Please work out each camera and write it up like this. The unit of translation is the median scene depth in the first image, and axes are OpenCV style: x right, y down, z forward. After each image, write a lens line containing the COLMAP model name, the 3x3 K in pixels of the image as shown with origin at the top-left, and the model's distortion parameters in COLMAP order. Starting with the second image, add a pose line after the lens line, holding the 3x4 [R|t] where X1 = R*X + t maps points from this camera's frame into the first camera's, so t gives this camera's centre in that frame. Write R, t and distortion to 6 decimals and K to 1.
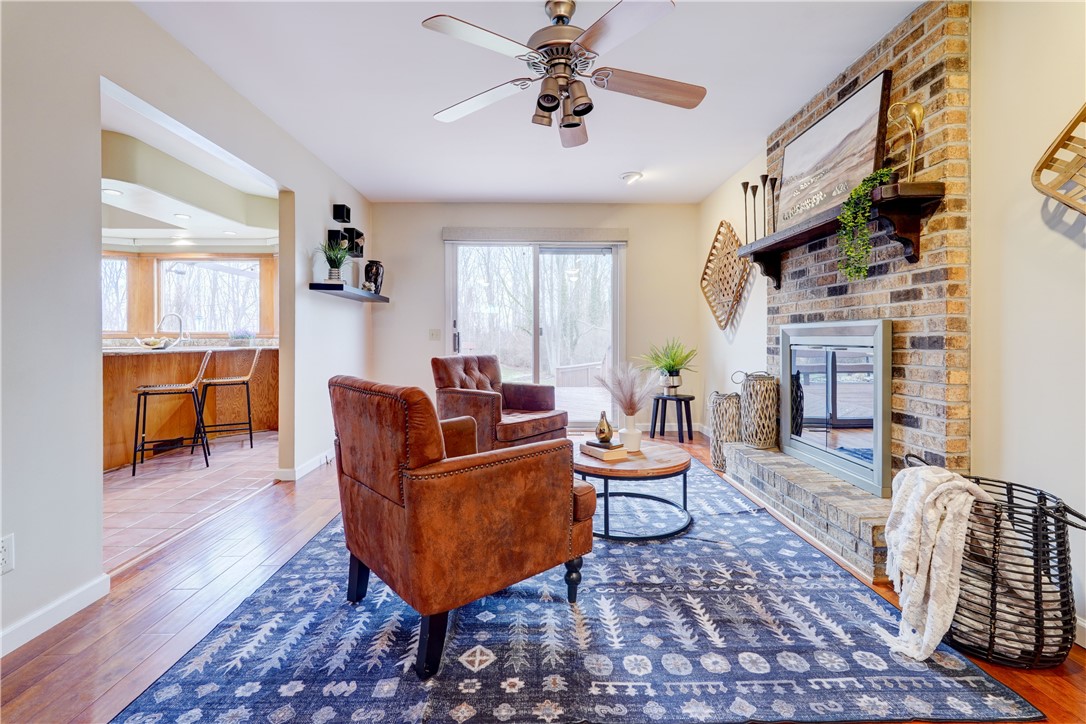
lens RADIAL K [[496.0, 0, 541.7], [0, 496.0, 339.7], [0, 0, 1]] dist [-0.000576, 0.000205]
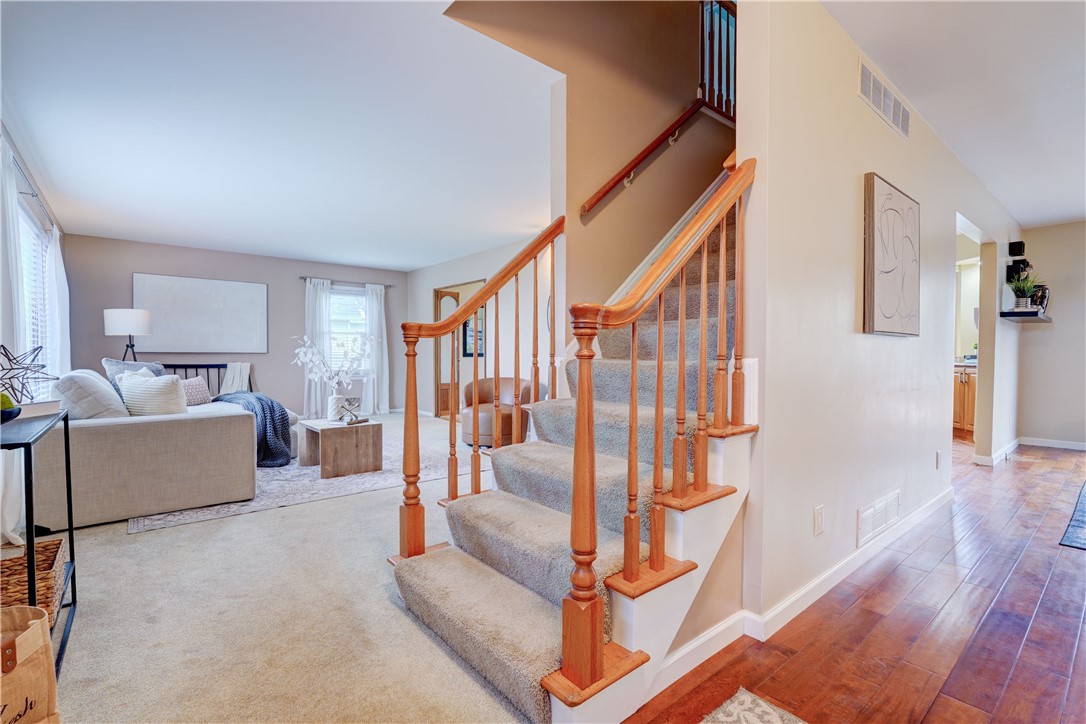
lens RADIAL K [[499.5, 0, 543.0], [0, 499.5, 362.0], [0, 0, 1]] dist [-0.002507, 0.000440]
pose [[0.627680, 0.015755, -0.778312, -0.199614], [-0.003686, 0.999844, 0.017266, -0.005094], [0.778463, -0.007969, 0.627640, -0.666067]]
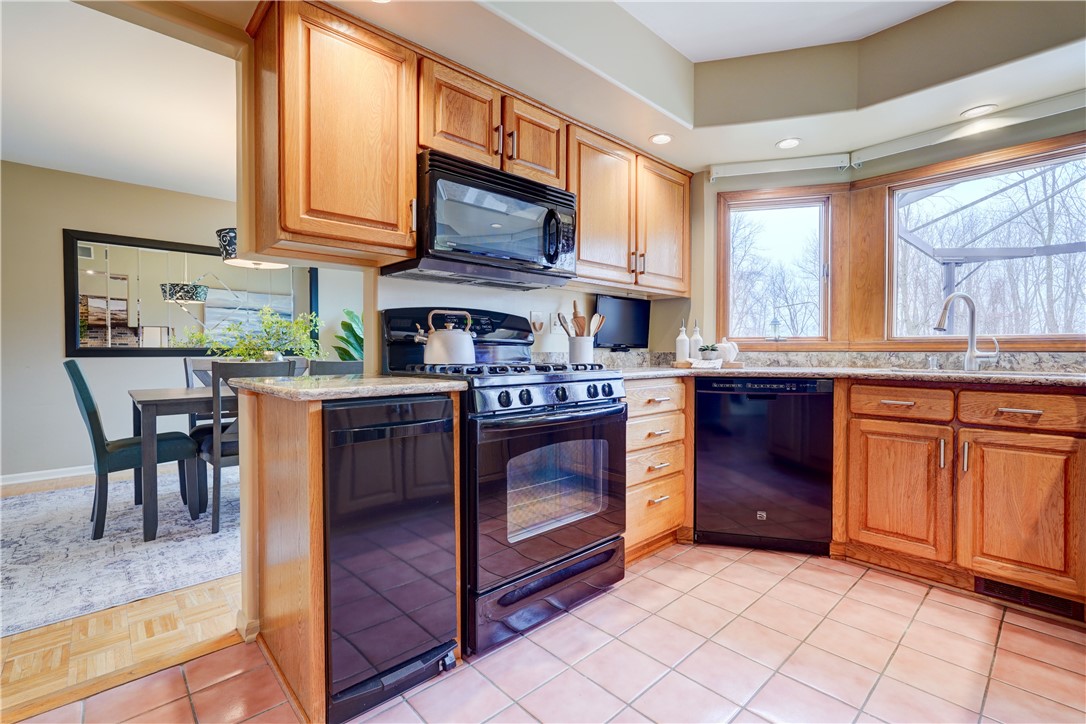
lens RADIAL K [[488.0, 0, 541.8], [0, 488.0, 358.8], [0, 0, 1]] dist [-0.002440, 0.000511]
pose [[0.670716, 0.014460, -0.741574, -0.927828], [-0.005296, 0.999878, 0.014706, -0.000711], [0.741696, -0.005936, 0.670710, 0.617314]]
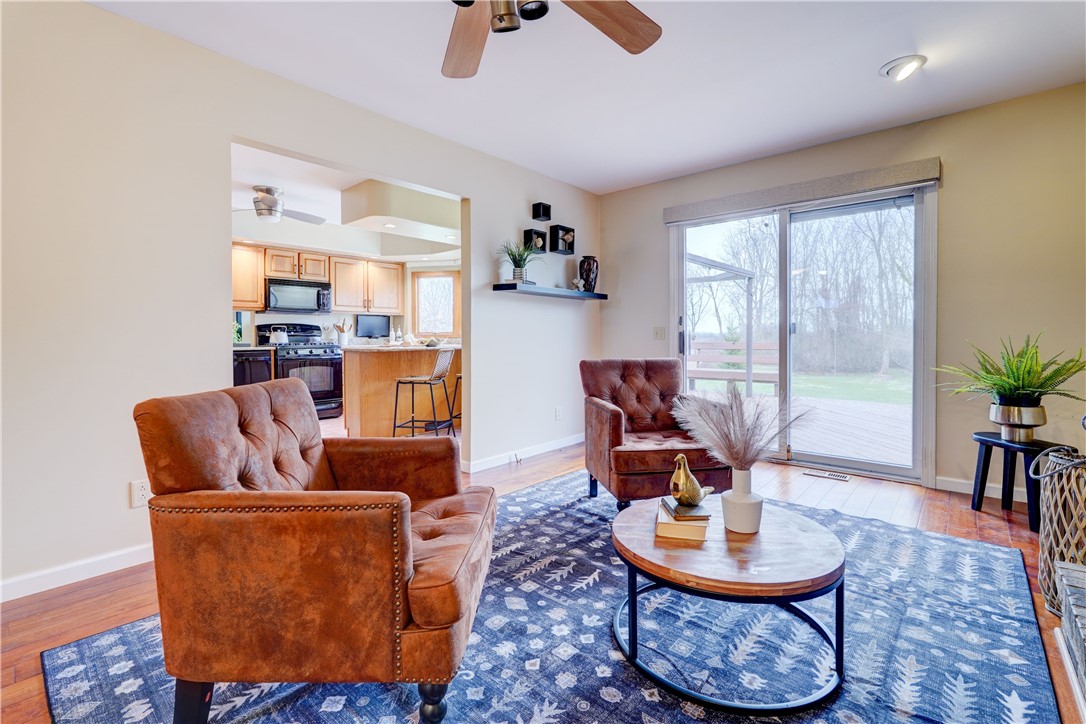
lens RADIAL K [[491.3, 0, 546.9], [0, 491.3, 344.7], [0, 0, 1]] dist [-0.001996, 0.000088]
pose [[0.745661, 0.008614, -0.666270, 0.281231], [-0.000955, 0.999929, 0.011859, -0.000956], [0.666325, -0.008207, 0.745616, 0.296678]]
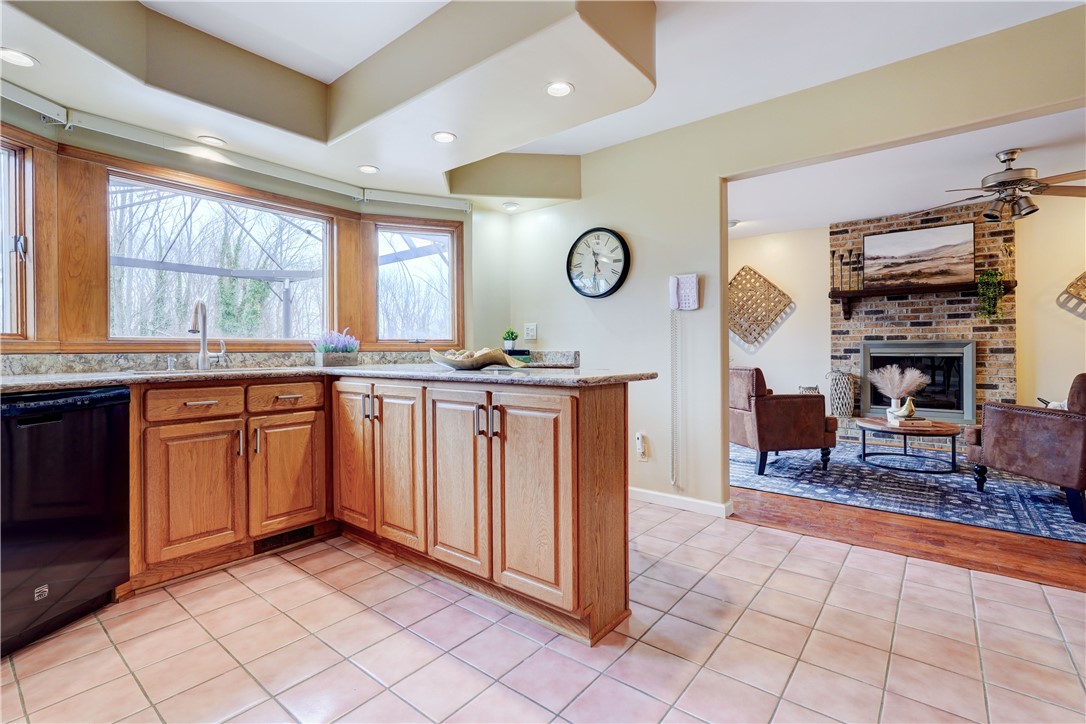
lens RADIAL K [[491.9, 0, 536.5], [0, 491.9, 353.2], [0, 0, 1]] dist [-0.001075, 0.000365]
pose [[0.644632, -0.005352, 0.764475, -1.231762], [0.007205, 0.999974, 0.000925, -0.000016], [-0.764459, 0.004912, 0.644653, 0.630445]]
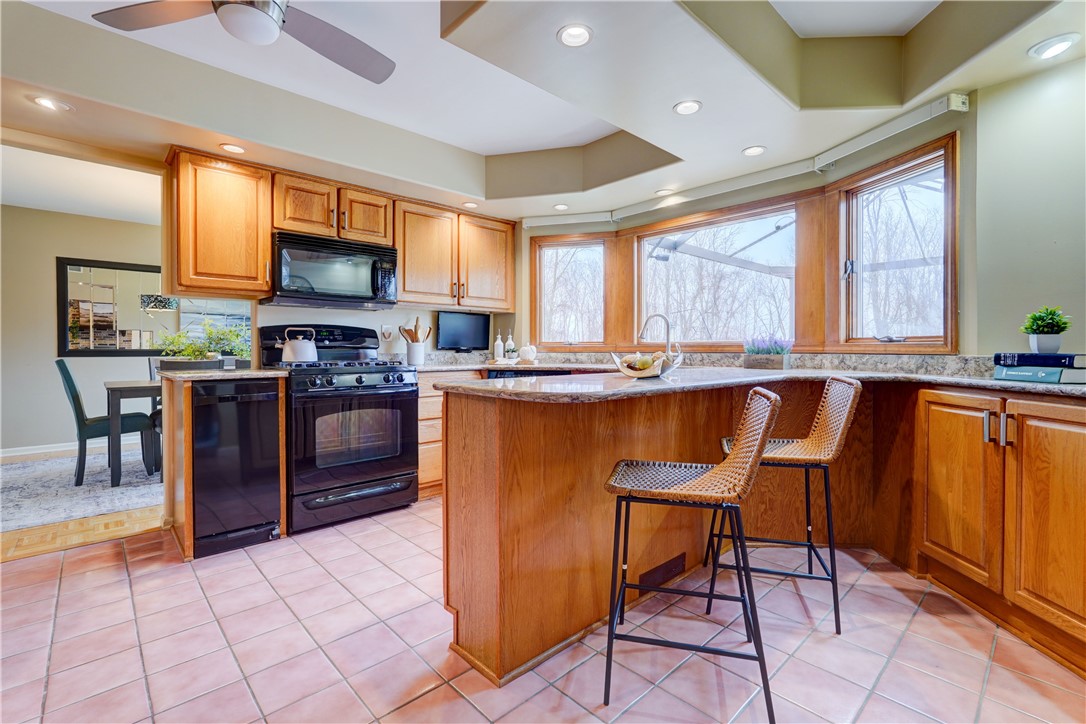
lens RADIAL K [[491.9, 0, 536.5], [0, 491.9, 353.2], [0, 0, 1]] dist [-0.001075, 0.000365]
pose [[0.667971, 0.008009, -0.744145, -0.522108], [-0.004033, 0.999966, 0.007143, -0.008189], [0.744177, -0.001771, 0.667980, 0.636935]]
